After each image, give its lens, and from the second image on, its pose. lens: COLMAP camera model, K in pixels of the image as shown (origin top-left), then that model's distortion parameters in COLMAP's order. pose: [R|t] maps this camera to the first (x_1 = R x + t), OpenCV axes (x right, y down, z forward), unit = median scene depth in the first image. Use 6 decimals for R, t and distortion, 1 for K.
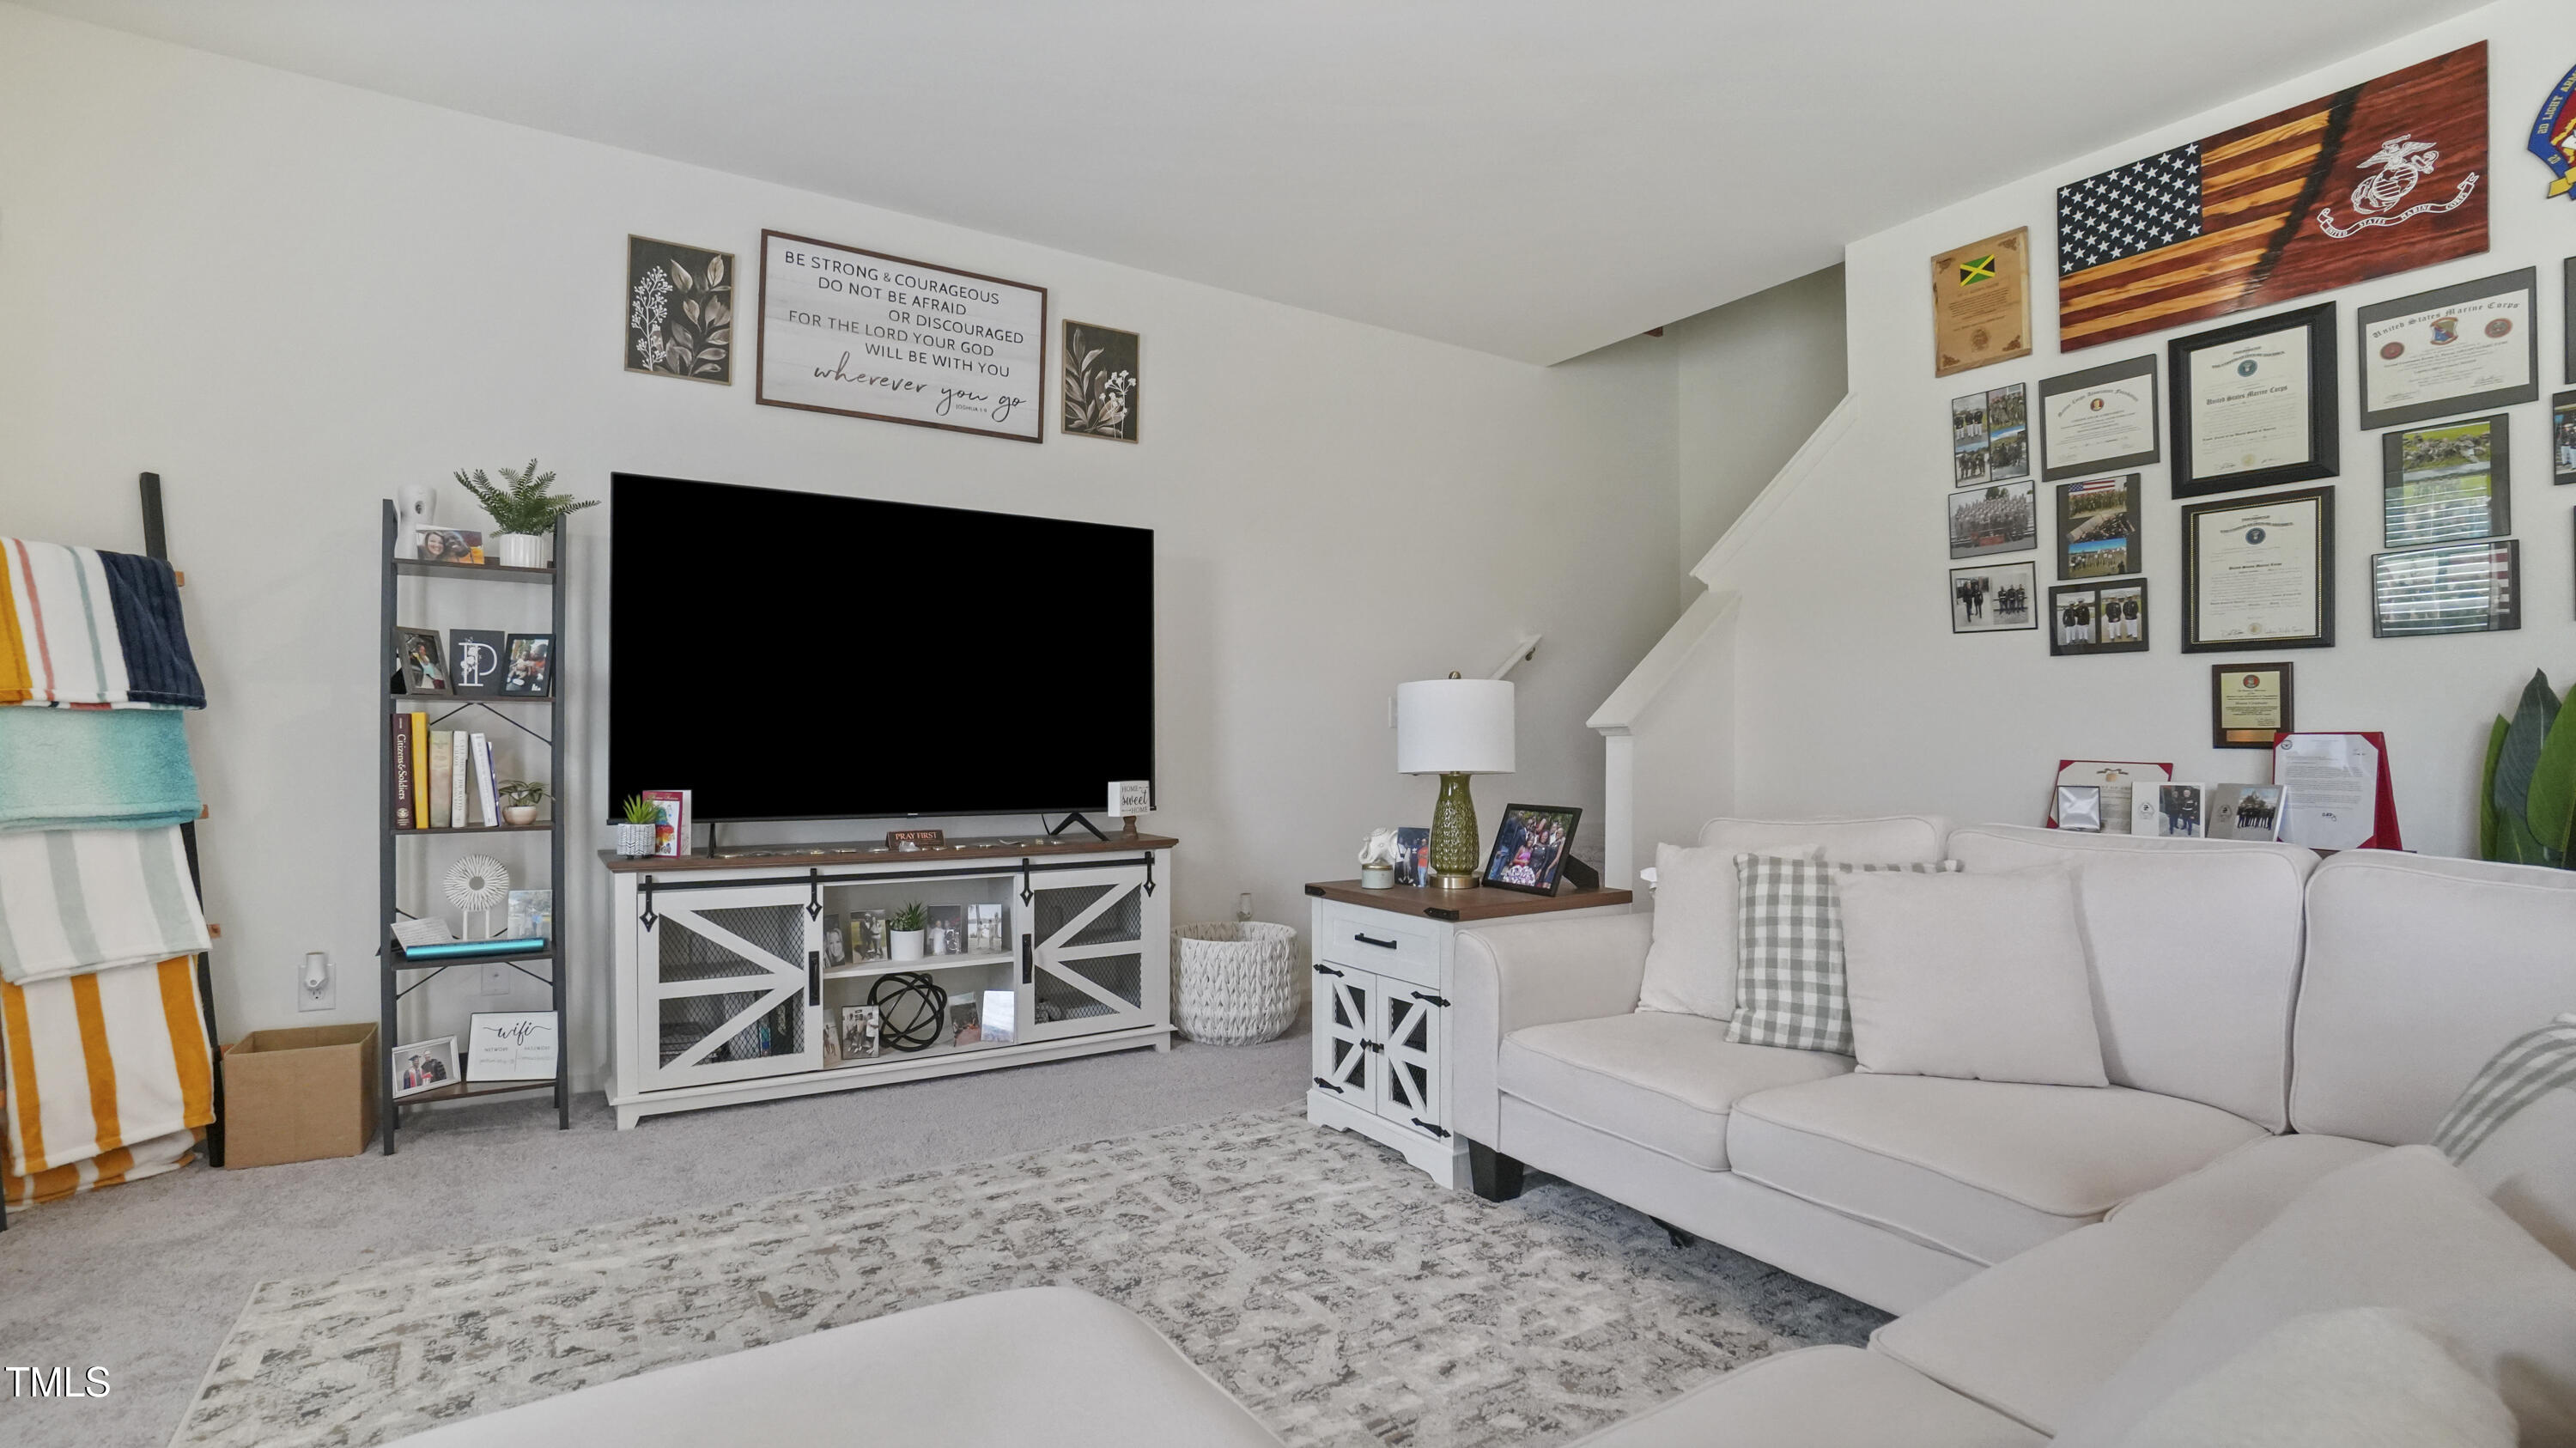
lens RADIAL K [[1187.3, 0, 1285.6], [0, 1187.3, 742.6], [0, 0, 1]] dist [-0.047263, 0.031637]
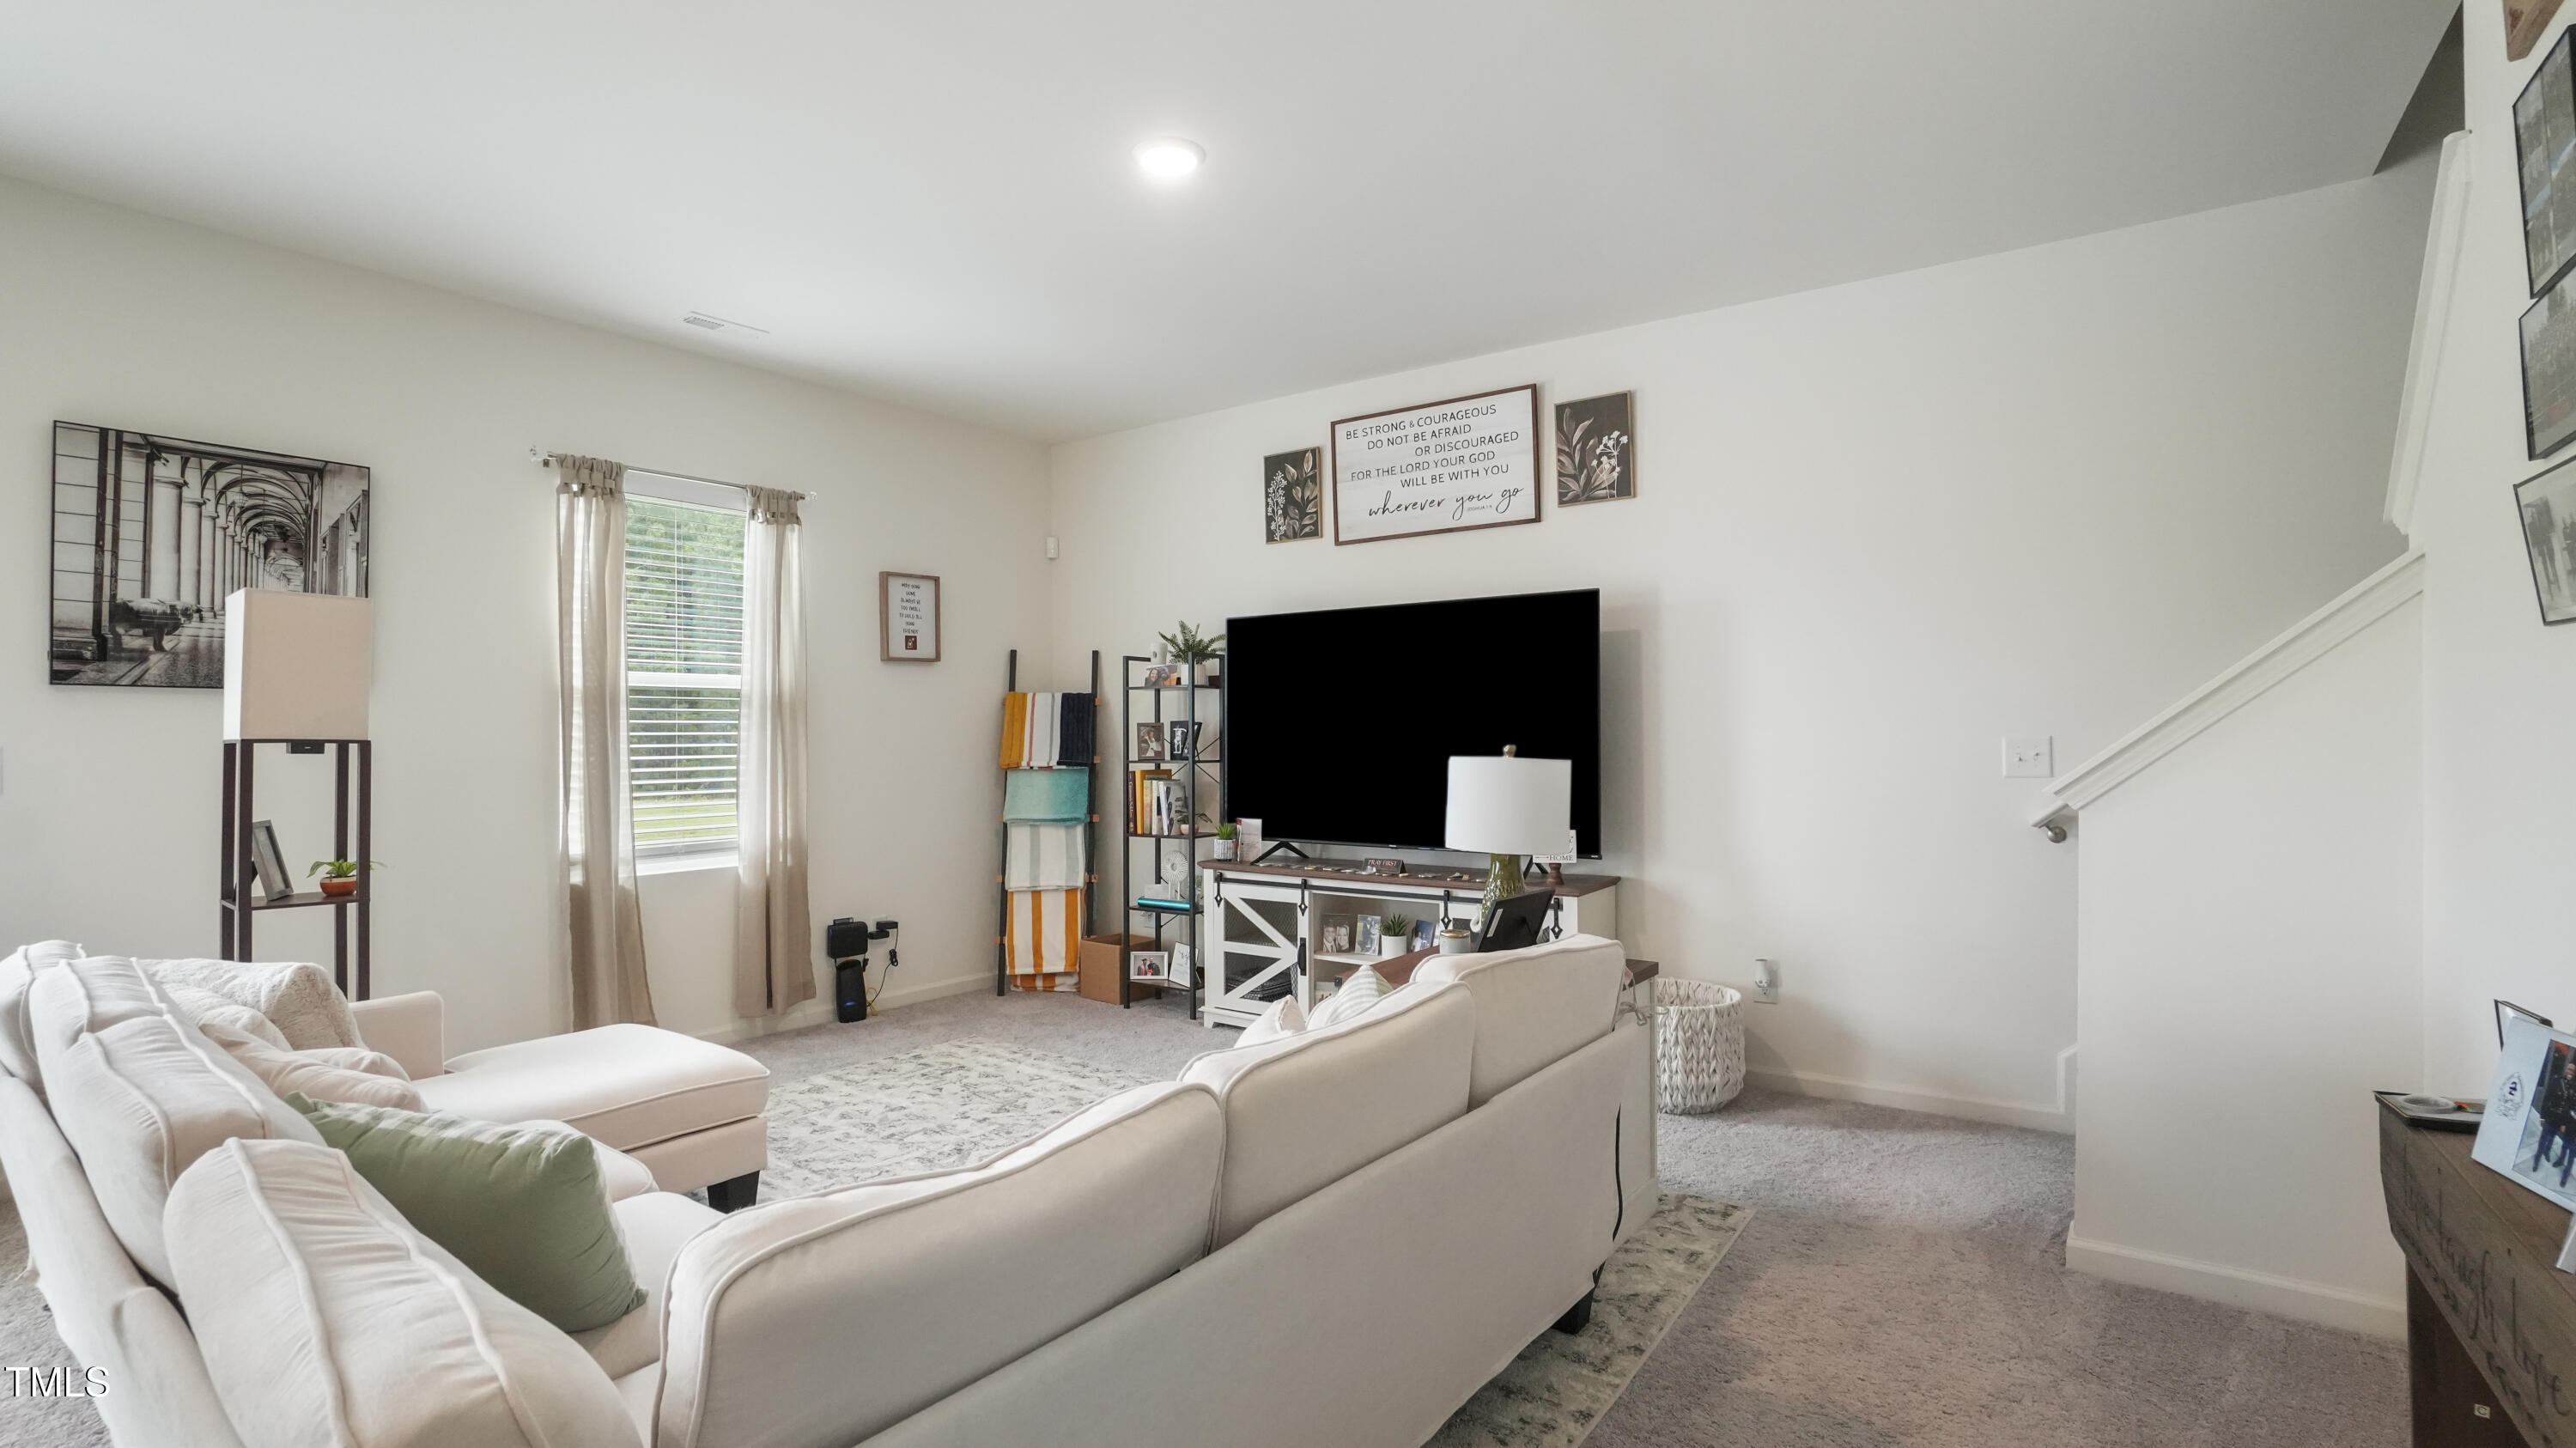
lens RADIAL K [[1226.7, 0, 1288.0], [0, 1226.7, 724.0], [0, 0, 1]] dist [-0.001265, 0.000032]
pose [[0.375822, -0.015400, -0.926564, 0.937652], [0.008052, 0.999878, -0.013353, -0.058845], [0.926657, -0.002442, 0.375901, 0.414849]]
